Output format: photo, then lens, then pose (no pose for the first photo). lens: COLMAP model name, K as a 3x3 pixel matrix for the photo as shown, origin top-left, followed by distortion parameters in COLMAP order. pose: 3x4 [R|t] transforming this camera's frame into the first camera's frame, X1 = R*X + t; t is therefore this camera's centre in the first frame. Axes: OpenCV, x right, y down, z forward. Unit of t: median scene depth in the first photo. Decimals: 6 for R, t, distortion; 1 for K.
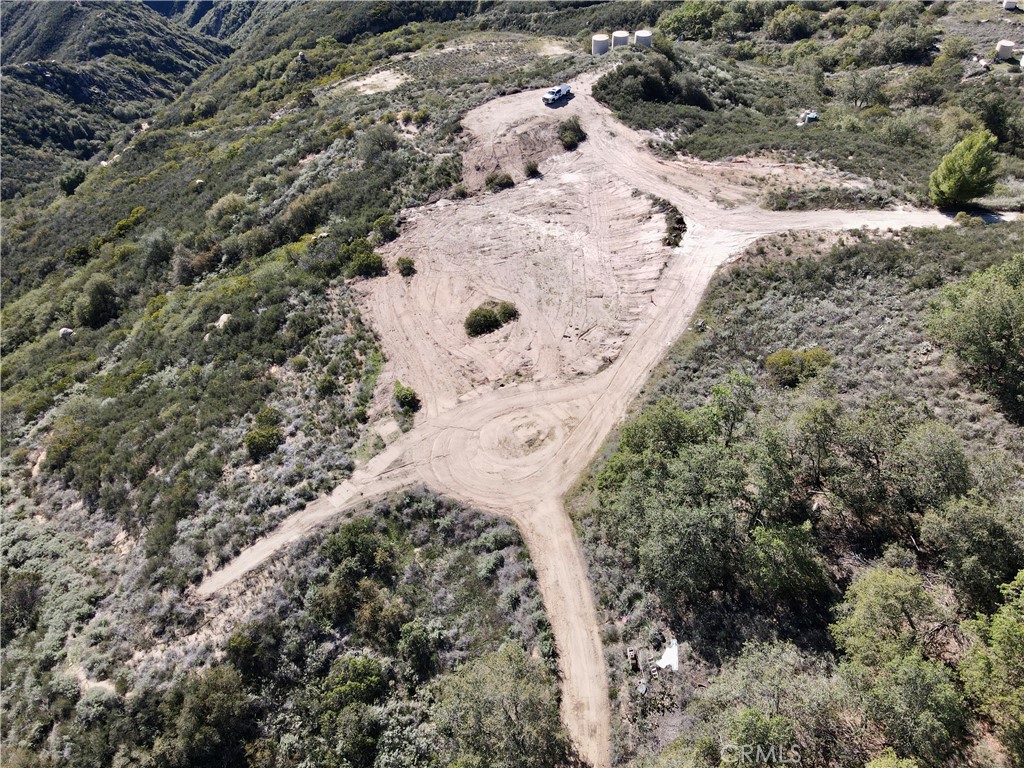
lens RADIAL K [[740.0, 0, 515.4], [0, 740.0, 381.7], [0, 0, 1]] dist [0.024314, -0.021941]
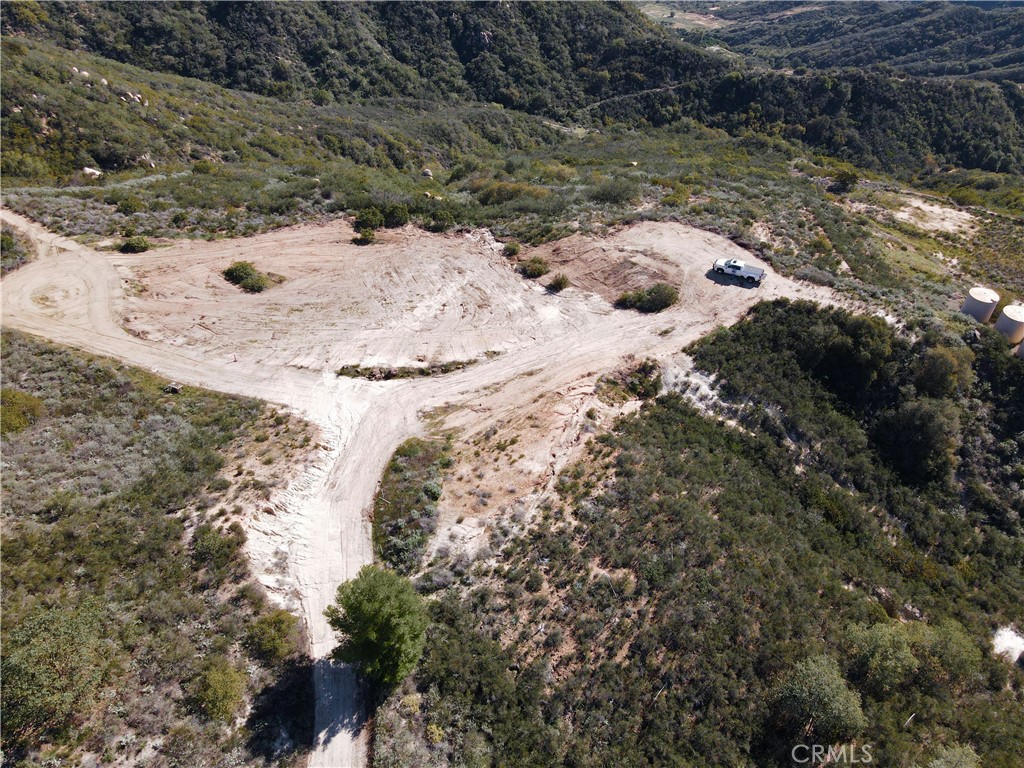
lens RADIAL K [[740.0, 0, 509.4], [0, 740.0, 381.2], [0, 0, 1]] dist [0.024314, -0.021941]
pose [[0.189021, 0.681469, -0.707016, 0.805116], [-0.686223, 0.606679, 0.401296, -0.611716], [0.702402, 0.409317, 0.582315, 0.612714]]
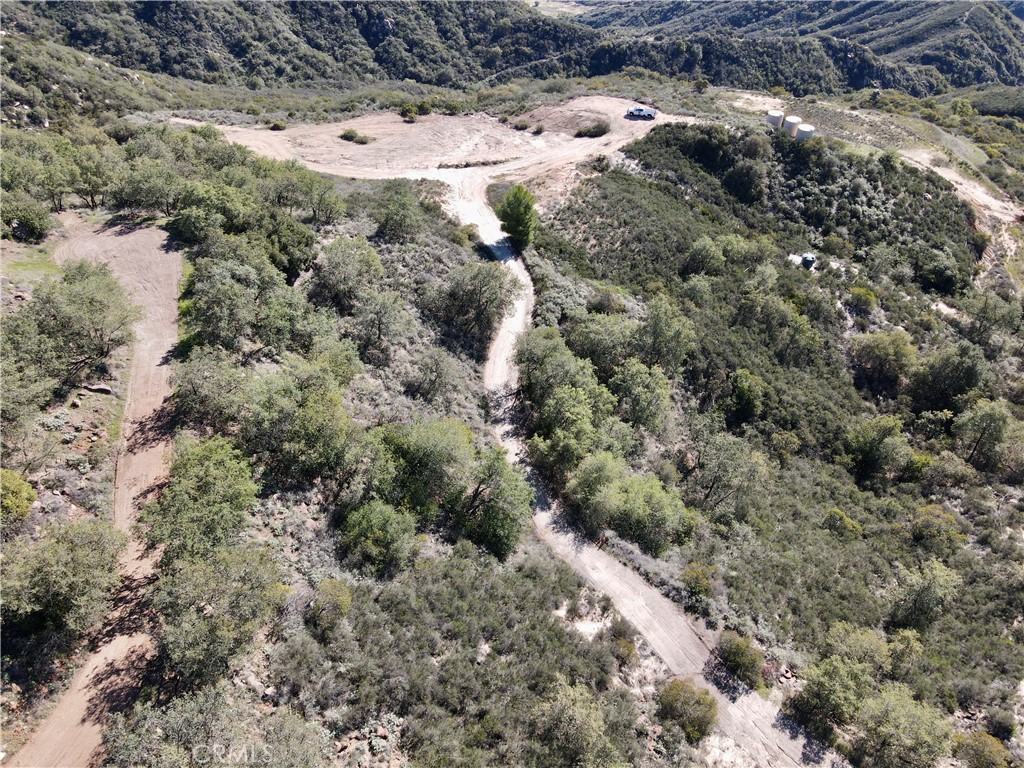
lens RADIAL K [[740.0, 0, 509.6], [0, 740.0, 382.9], [0, 0, 1]] dist [0.024314, -0.021941]
pose [[0.358455, 0.650056, -0.670027, 1.485418], [-0.653750, 0.687148, 0.316921, -0.431597], [0.666425, 0.324428, 0.671286, 0.207150]]
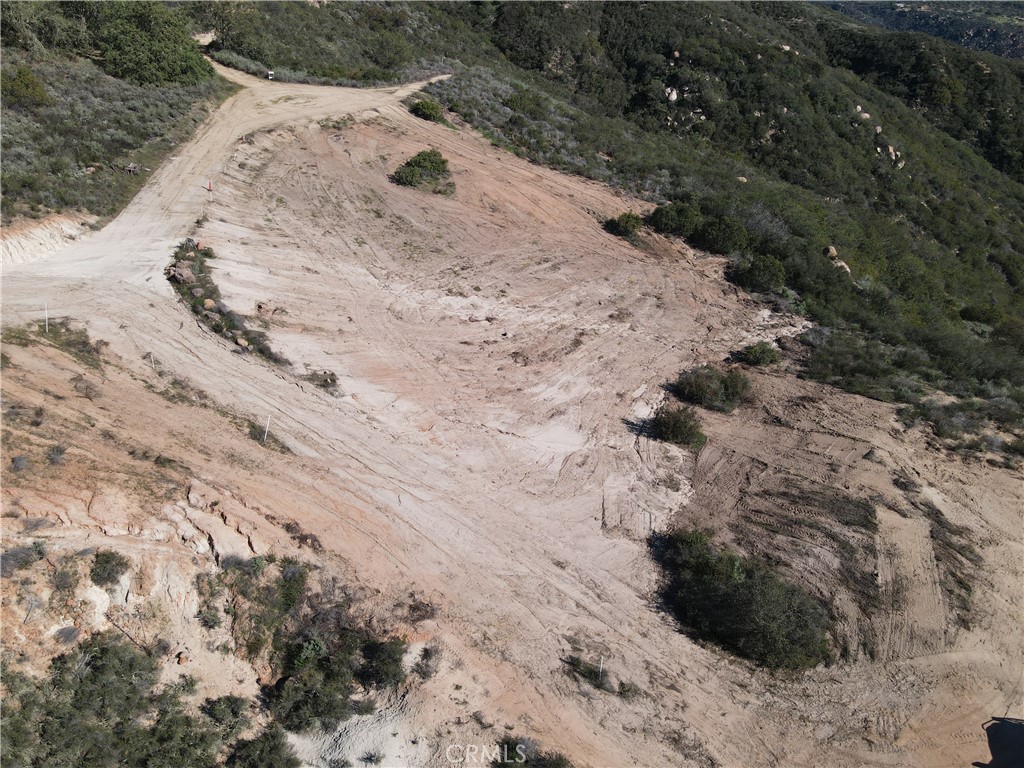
lens RADIAL K [[740.0, 0, 514.7], [0, 740.0, 386.1], [0, 0, 1]] dist [0.024314, -0.021941]
pose [[-0.838749, 0.323502, -0.438002, 0.267294], [-0.360527, 0.272886, 0.891938, -0.670883], [0.408069, 0.906024, -0.112252, 1.173790]]
